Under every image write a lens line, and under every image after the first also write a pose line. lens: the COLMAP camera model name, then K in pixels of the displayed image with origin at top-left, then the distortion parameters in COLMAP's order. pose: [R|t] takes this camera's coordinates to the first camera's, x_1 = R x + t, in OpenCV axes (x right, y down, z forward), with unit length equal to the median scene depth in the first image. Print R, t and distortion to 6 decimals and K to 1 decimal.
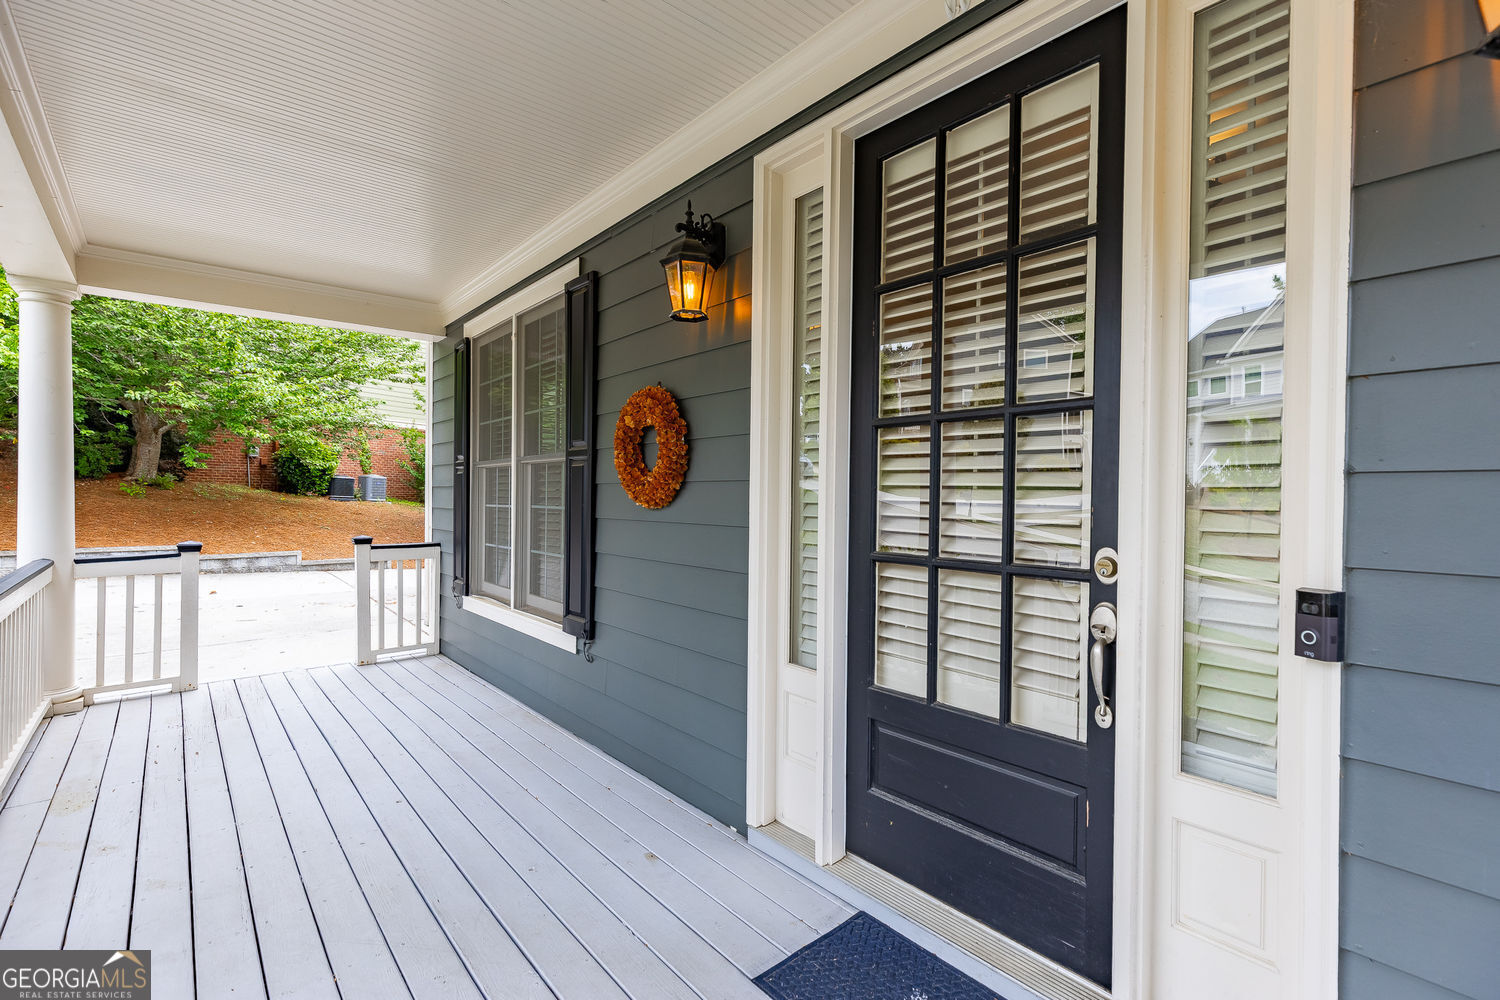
lens RADIAL K [[664.7, 0, 756.4], [0, 664.7, 497.6], [0, 0, 1]] dist [0.003128, 0.000174]
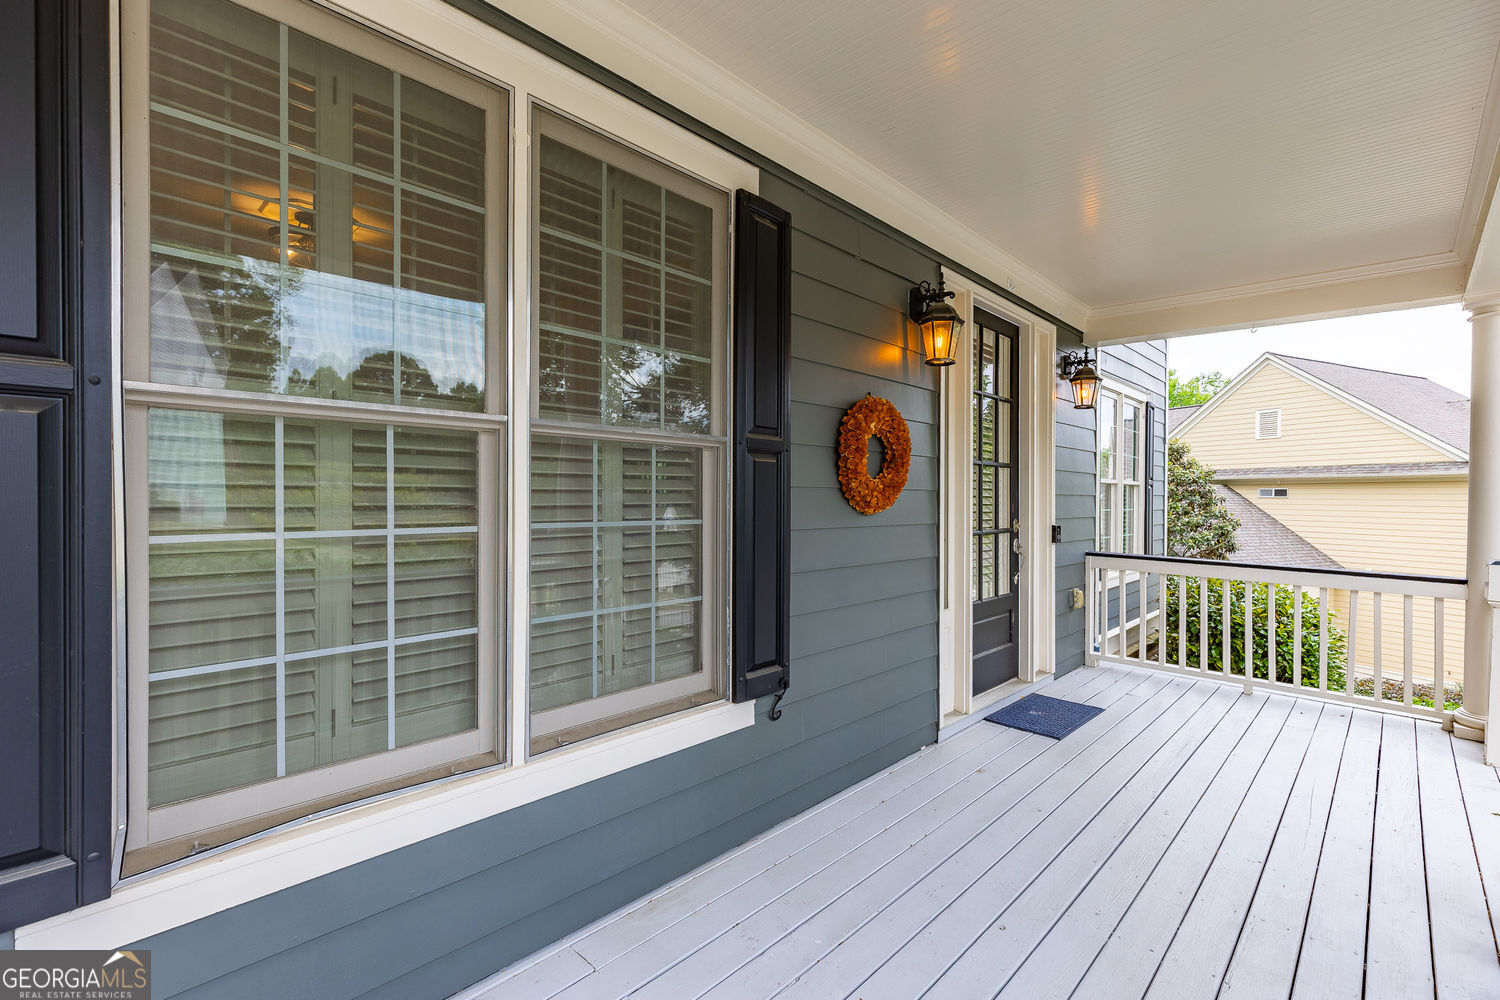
lens RADIAL K [[664.7, 0, 756.5], [0, 664.7, 503.2], [0, 0, 1]] dist [0.003128, 0.000174]
pose [[-0.090324, -0.007573, 0.995884, -1.017426], [0.000518, 0.999971, 0.007651, -0.006268], [-0.995912, 0.001207, -0.090317, 1.103800]]
